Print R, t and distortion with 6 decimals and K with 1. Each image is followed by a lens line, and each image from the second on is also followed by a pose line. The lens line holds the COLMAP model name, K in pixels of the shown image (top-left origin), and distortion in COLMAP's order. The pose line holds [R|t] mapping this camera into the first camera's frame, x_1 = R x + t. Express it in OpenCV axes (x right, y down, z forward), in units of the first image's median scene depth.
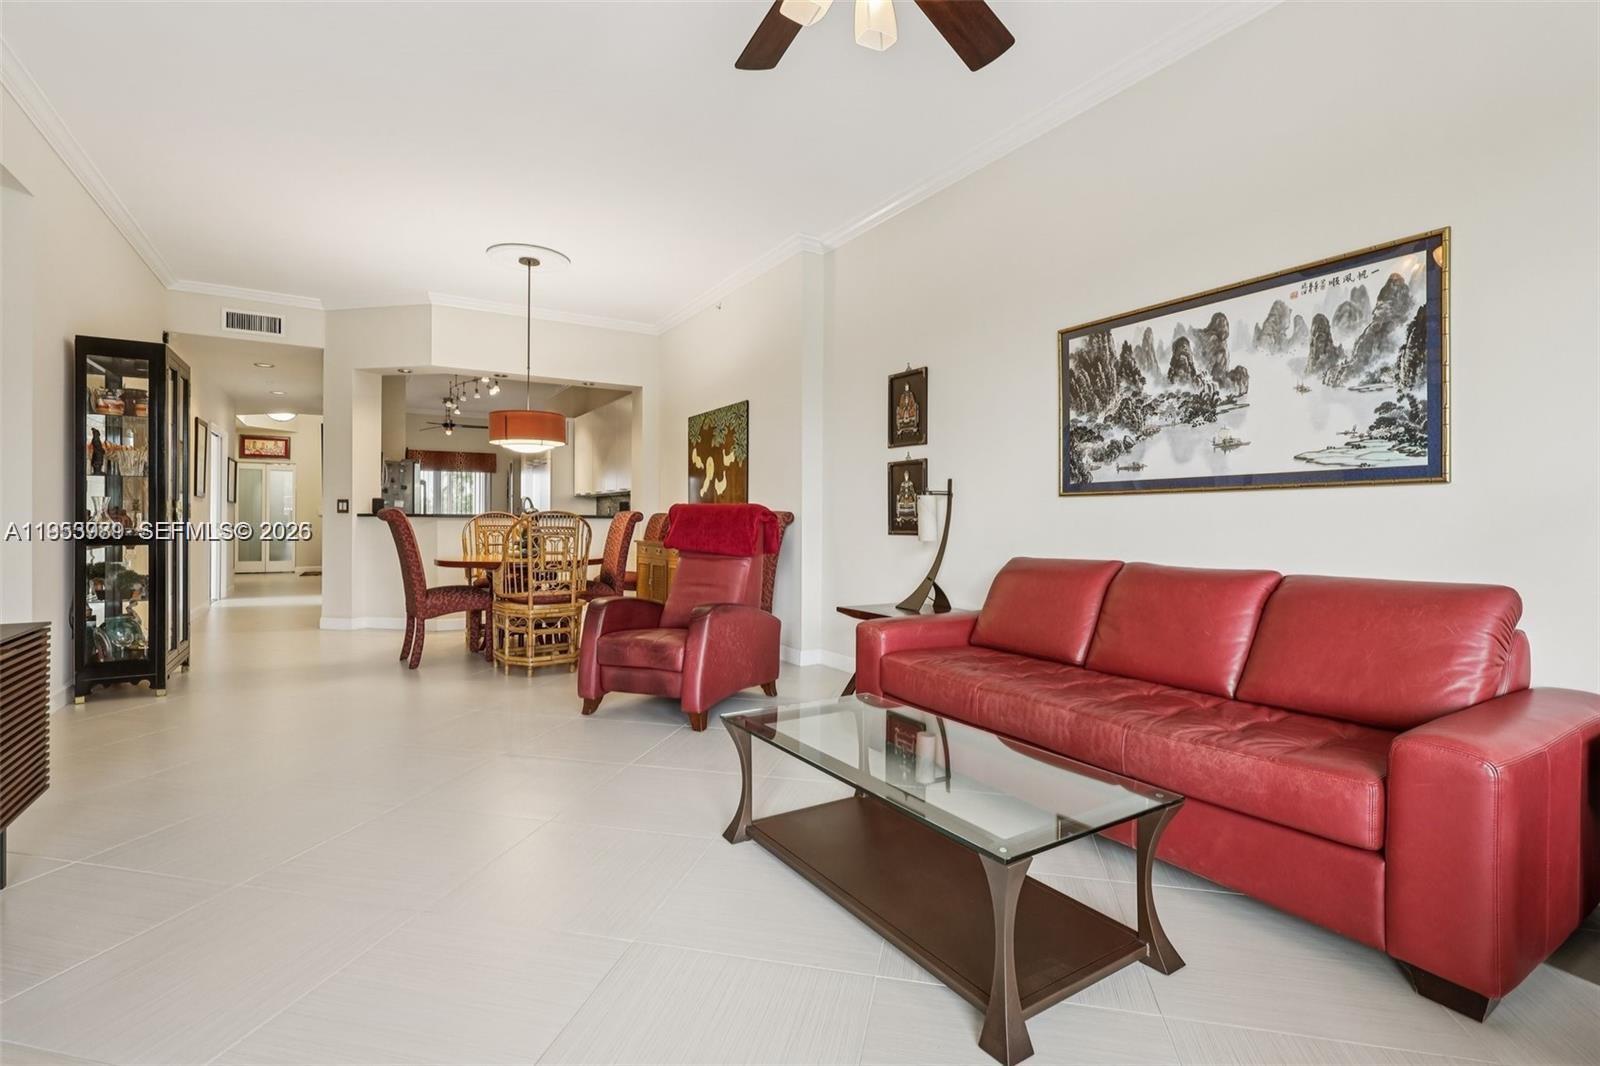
lens RADIAL K [[730.0, 0, 804.8], [0, 730.0, 523.8], [0, 0, 1]] dist [-0.005600, 0.000334]
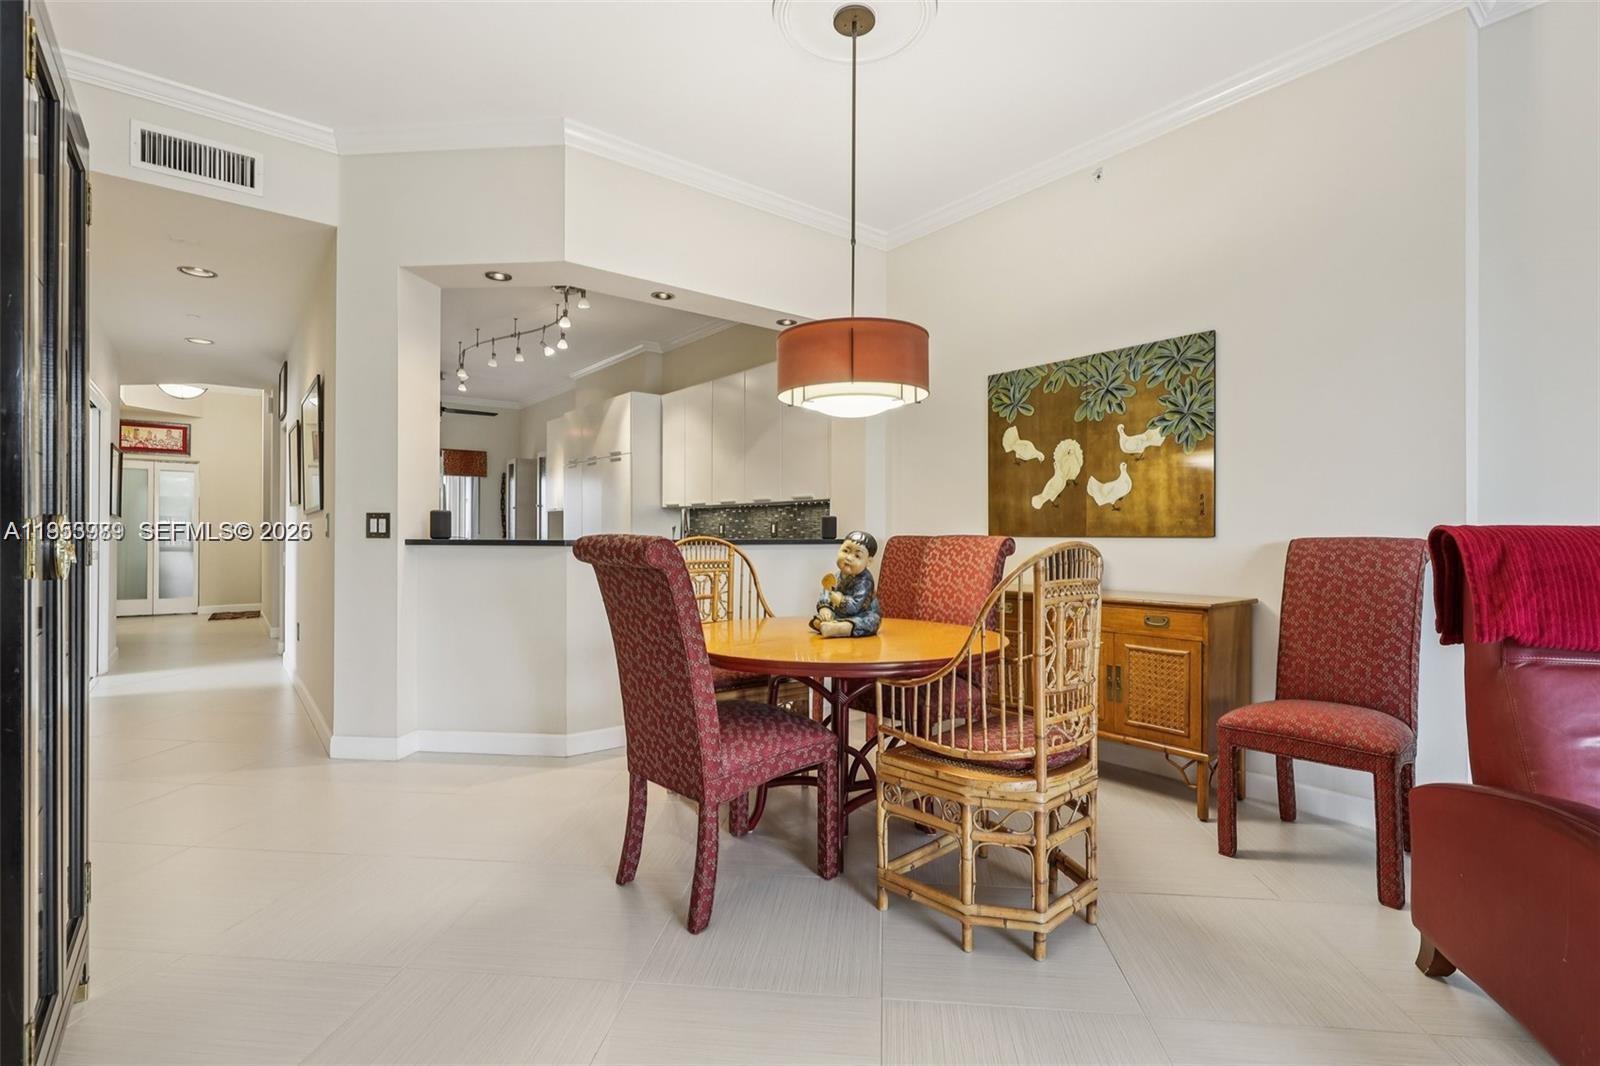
lens RADIAL K [[730.0, 0, 796.6], [0, 730.0, 537.8], [0, 0, 1]] dist [-0.005600, 0.000334]
pose [[0.992903, -0.003567, 0.118874, -0.395507], [0.003414, 0.999993, 0.001490, -0.015118], [-0.118879, -0.001073, 0.992908, 0.438966]]
